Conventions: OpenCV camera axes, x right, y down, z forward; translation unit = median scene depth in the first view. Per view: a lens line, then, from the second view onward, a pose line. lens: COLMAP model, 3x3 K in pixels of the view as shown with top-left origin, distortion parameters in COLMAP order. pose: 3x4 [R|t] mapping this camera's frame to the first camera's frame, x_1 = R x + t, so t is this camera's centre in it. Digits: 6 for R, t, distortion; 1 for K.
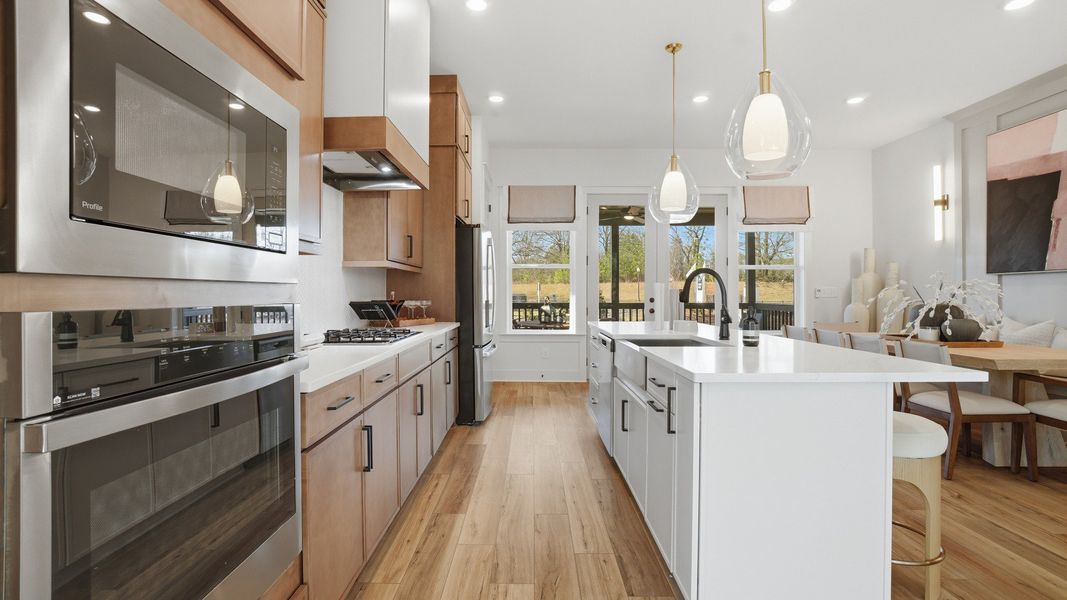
lens RADIAL K [[492.3, 0, 533.5], [0, 492.3, 300.0], [0, 0, 1]] dist [-0.060291, 0.023869]
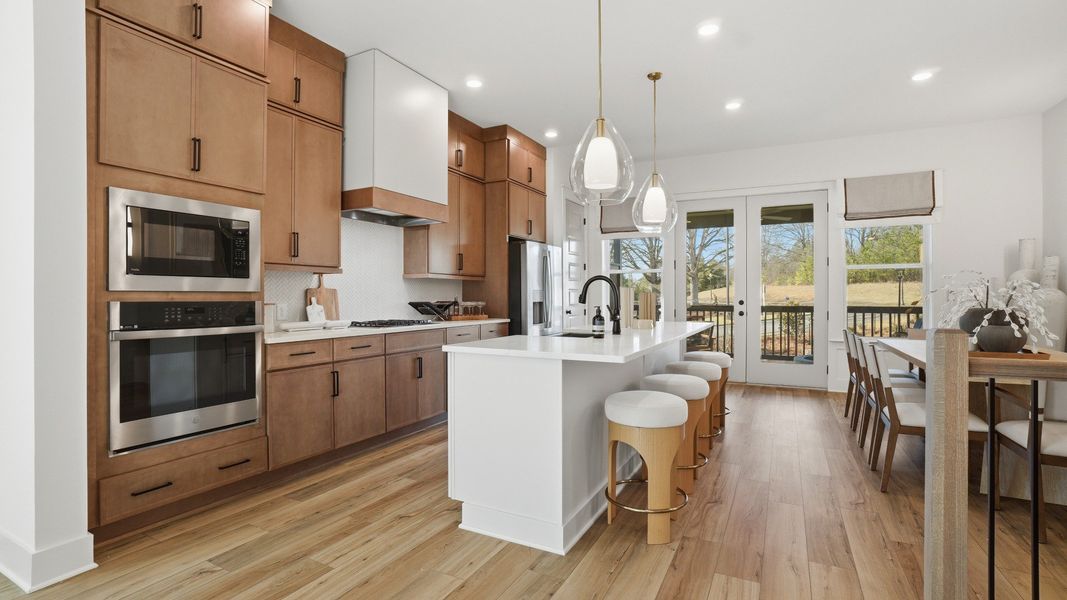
lens RADIAL K [[492.3, 0, 533.5], [0, 492.3, 300.0], [0, 0, 1]] dist [-0.060291, 0.023869]
pose [[0.895172, 0.001983, -0.445716, 0.595890], [-0.004316, 0.999982, -0.004220, 0.002528], [0.445699, 0.005701, 0.895165, -0.145197]]
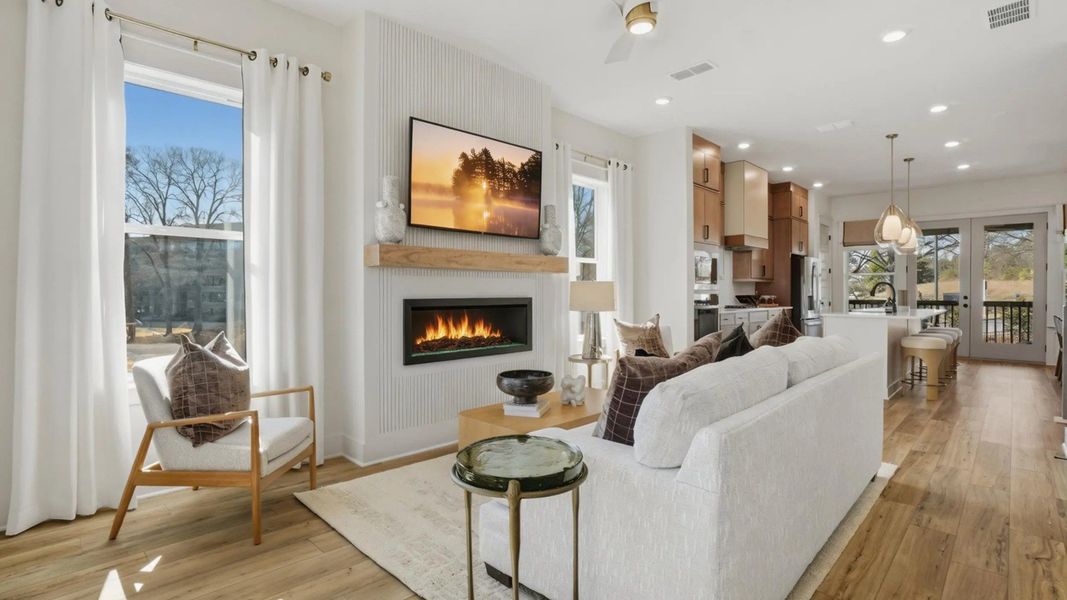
lens RADIAL K [[492.3, 0, 533.5], [0, 492.3, 300.0], [0, 0, 1]] dist [-0.060291, 0.023869]
pose [[0.712390, 0.015606, -0.701611, 0.608602], [-0.012041, 0.999877, 0.010015, 0.015180], [0.701681, 0.001314, 0.712490, -1.427496]]
